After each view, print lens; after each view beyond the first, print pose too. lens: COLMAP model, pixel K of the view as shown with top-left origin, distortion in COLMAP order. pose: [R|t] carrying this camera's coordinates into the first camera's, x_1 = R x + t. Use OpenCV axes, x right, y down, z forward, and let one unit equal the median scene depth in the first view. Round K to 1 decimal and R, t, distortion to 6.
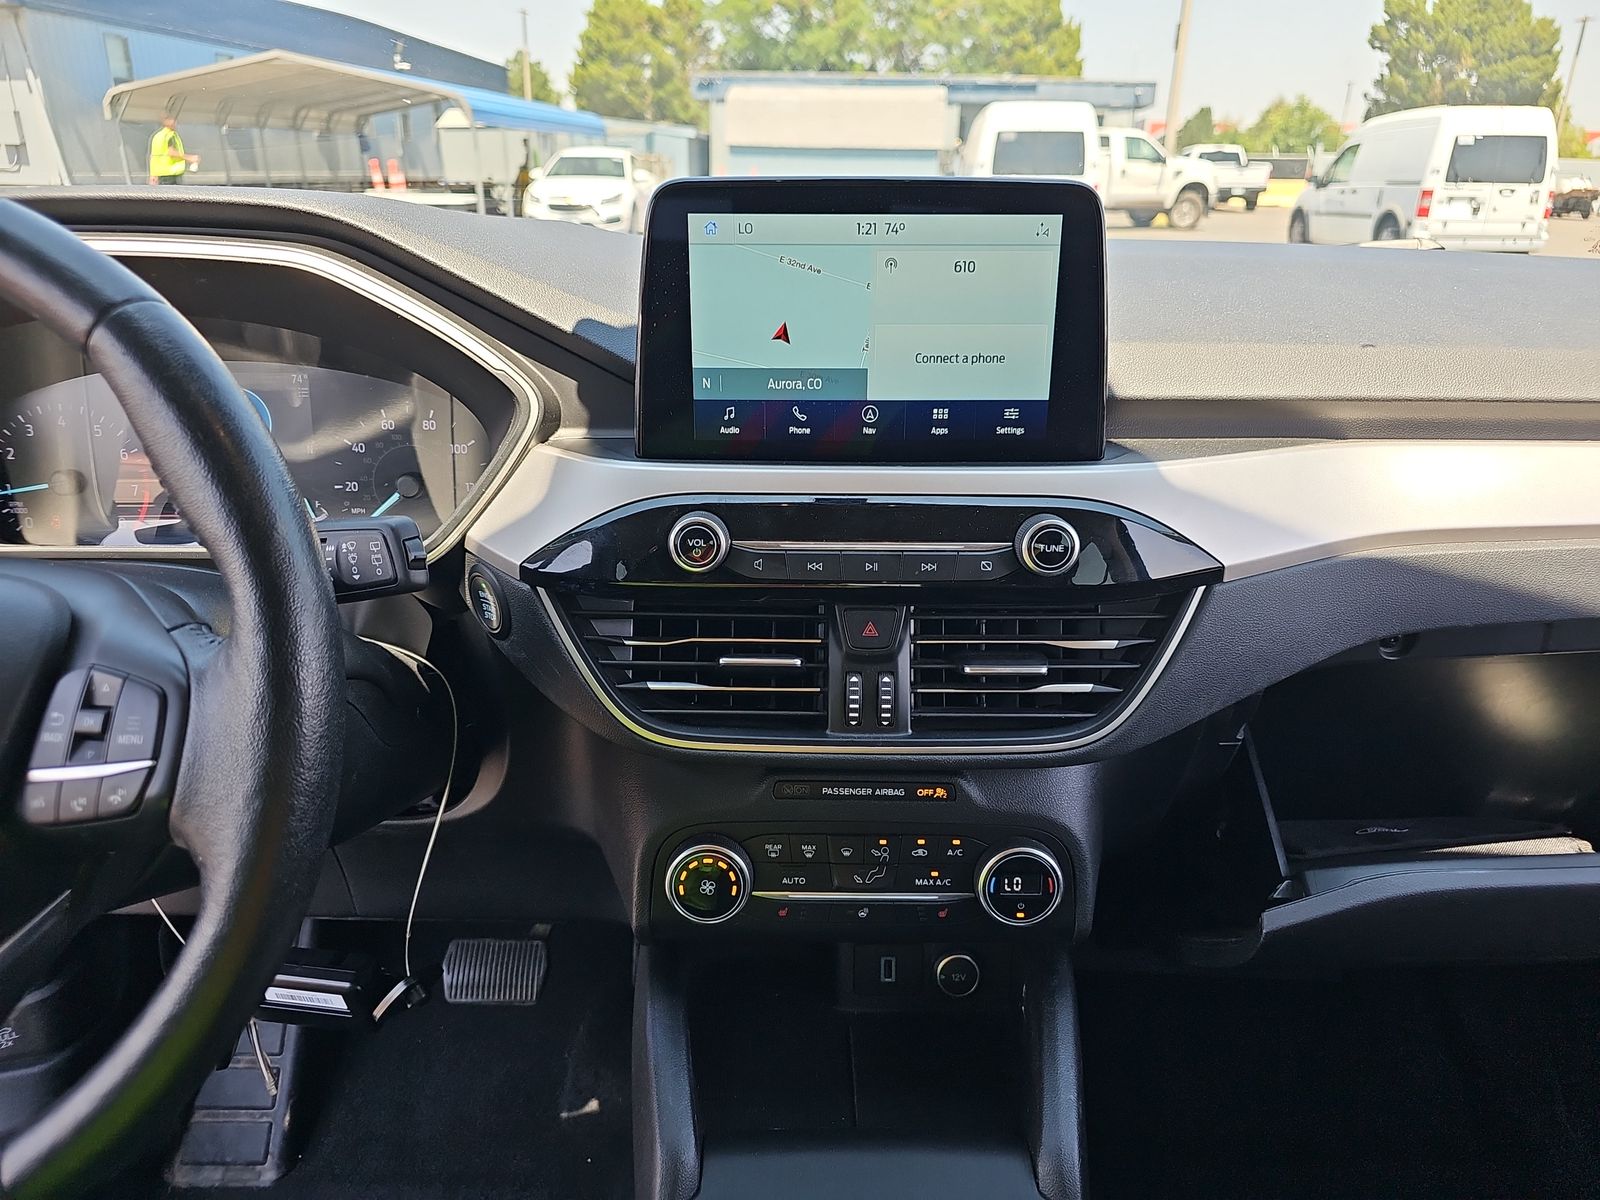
lens RADIAL K [[1083.9, 0, 815.6], [0, 1083.9, 591.4], [0, 0, 1]] dist [0.052834, -0.066545]
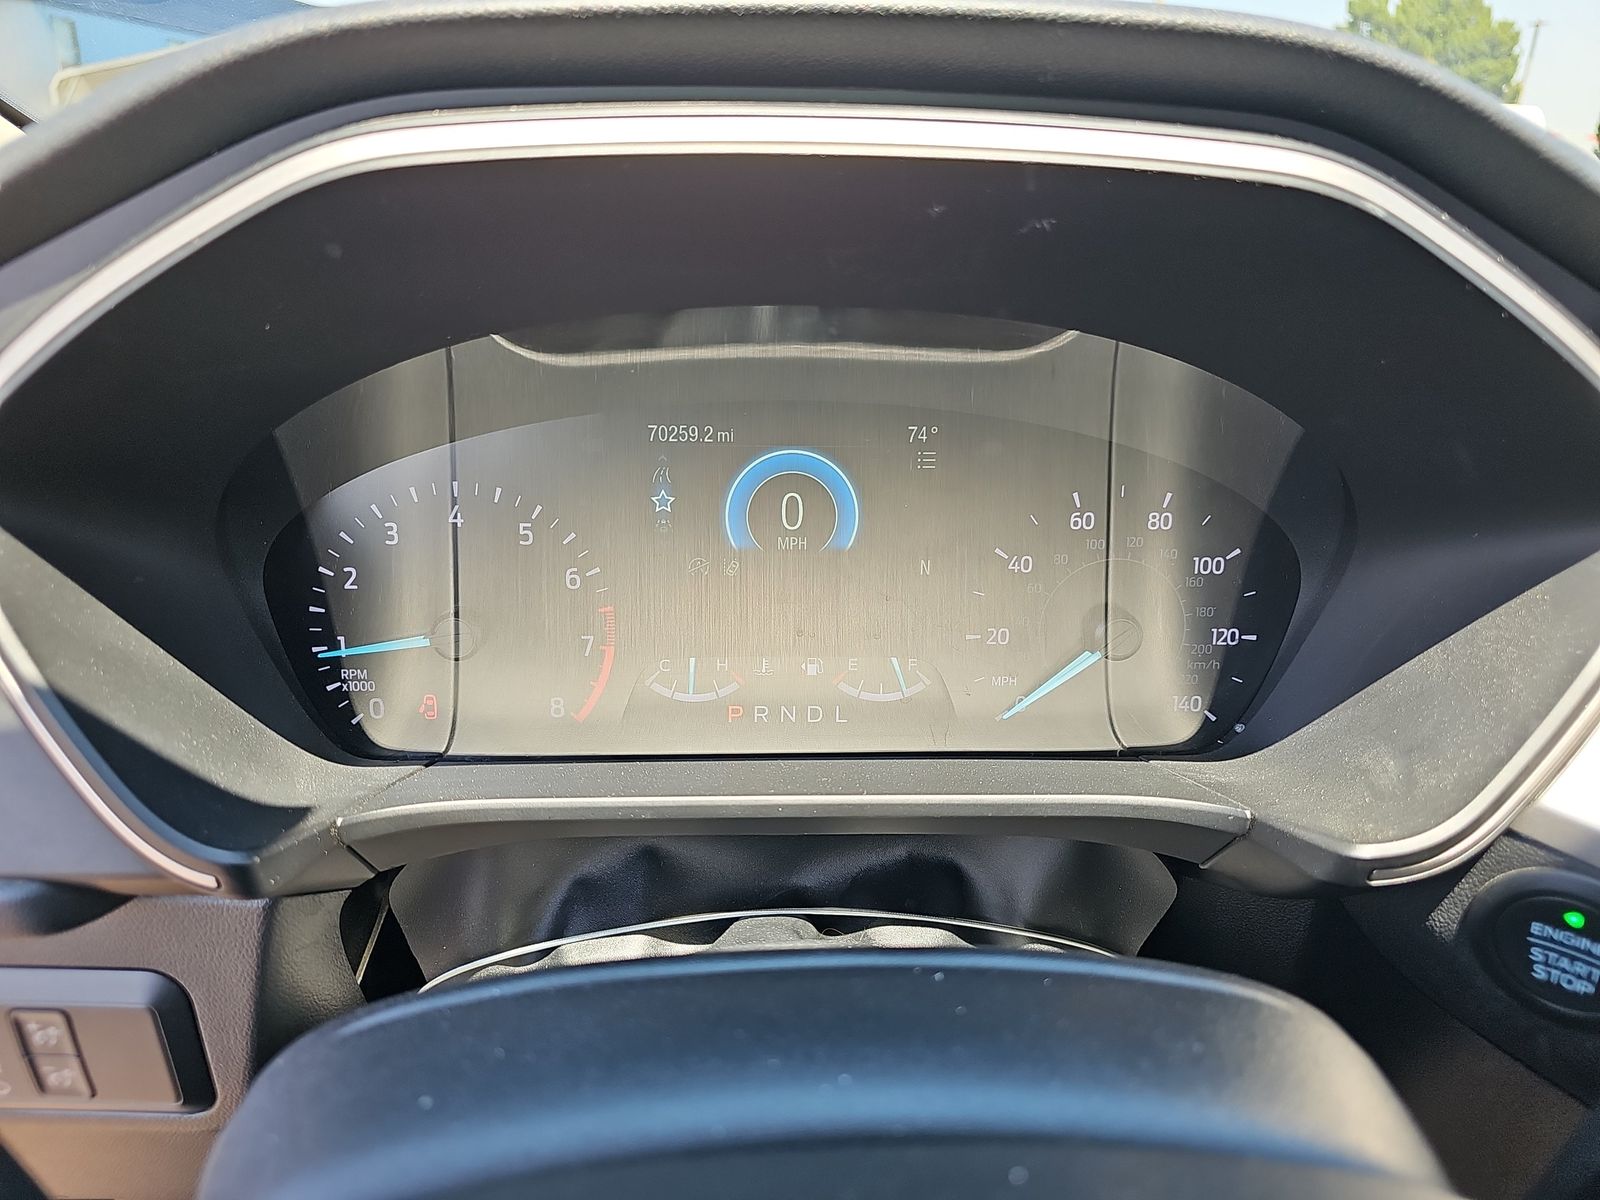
lens RADIAL K [[1090.3, 0, 804.6], [0, 1090.3, 611.0], [0, 0, 1]] dist [0.040571, -0.064885]
pose [[0.999510, -0.002573, 0.031191, -0.627561], [0.002014, 0.999837, 0.017932, -0.139259], [-0.031232, -0.017861, 0.999353, 0.560266]]
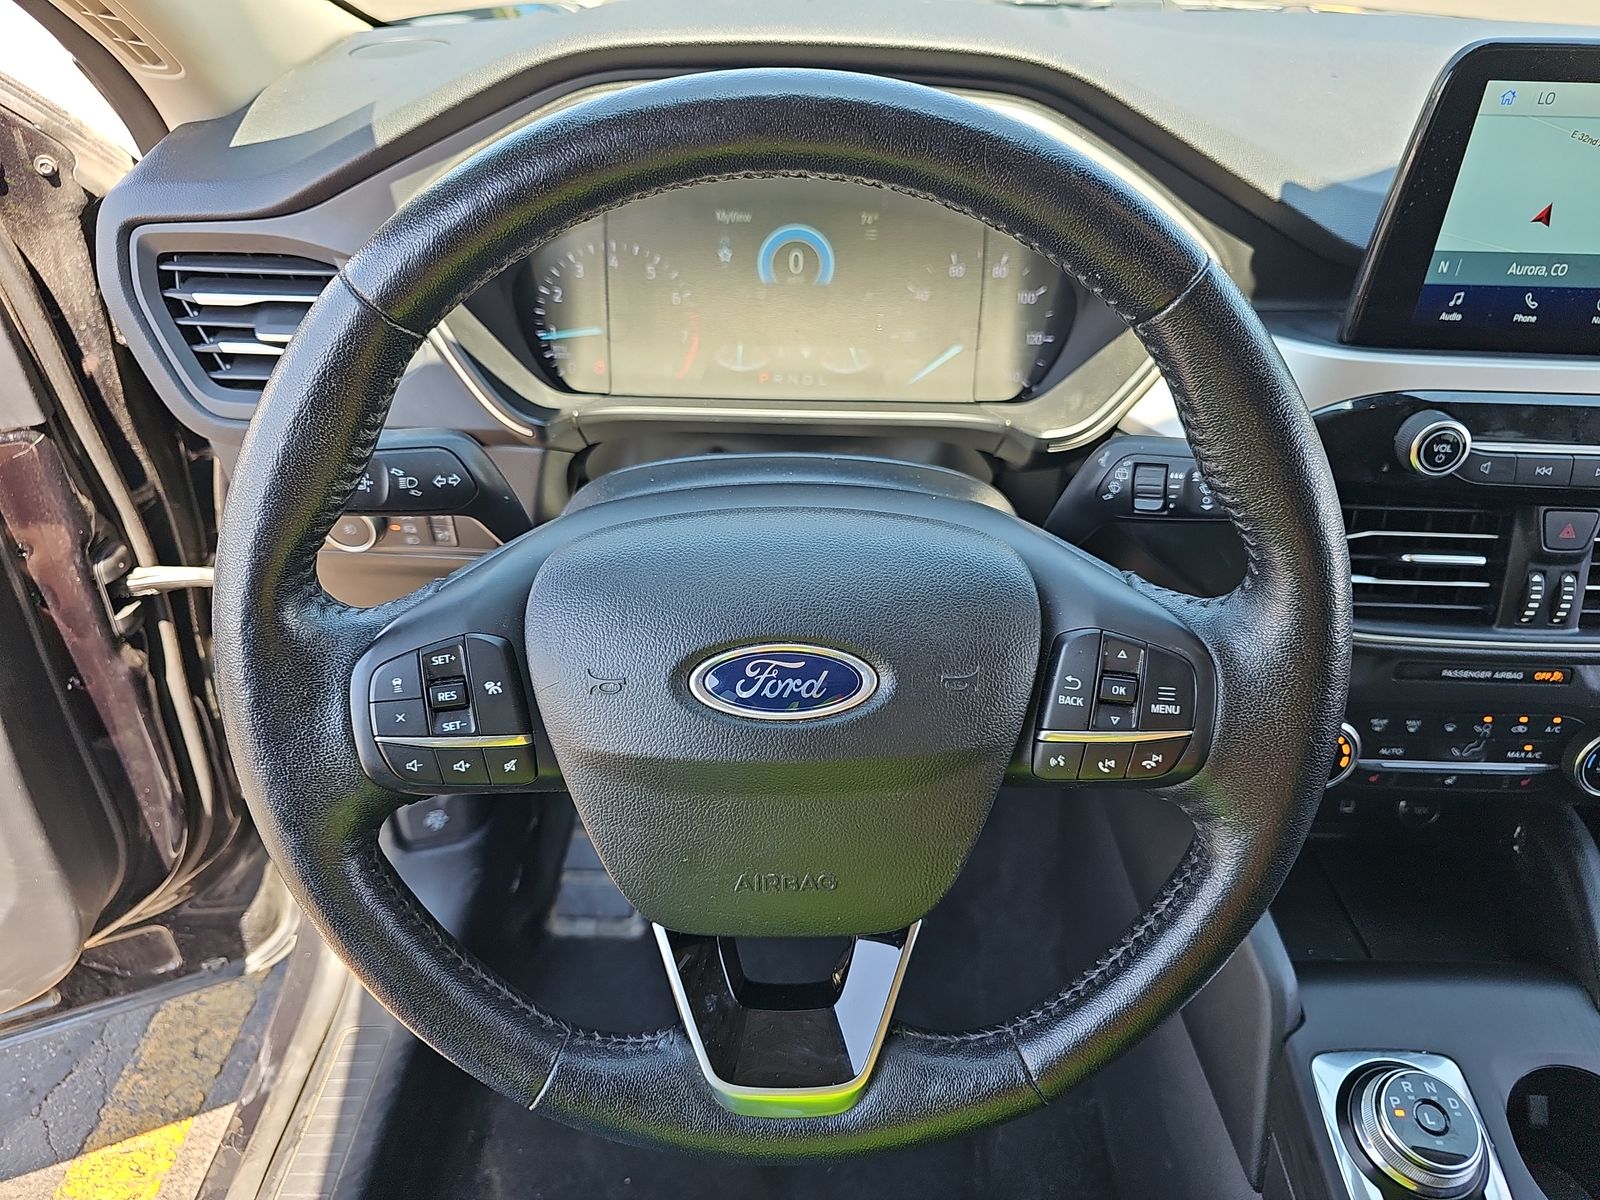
lens RADIAL K [[1083.9, 0, 815.6], [0, 1083.9, 591.4], [0, 0, 1]] dist [0.052834, -0.066545]
pose [[0.999807, 0.019587, 0.001637, -0.590524], [-0.019377, 0.968233, 0.249299, -0.136164], [0.003298, -0.249283, 0.968425, 0.022049]]
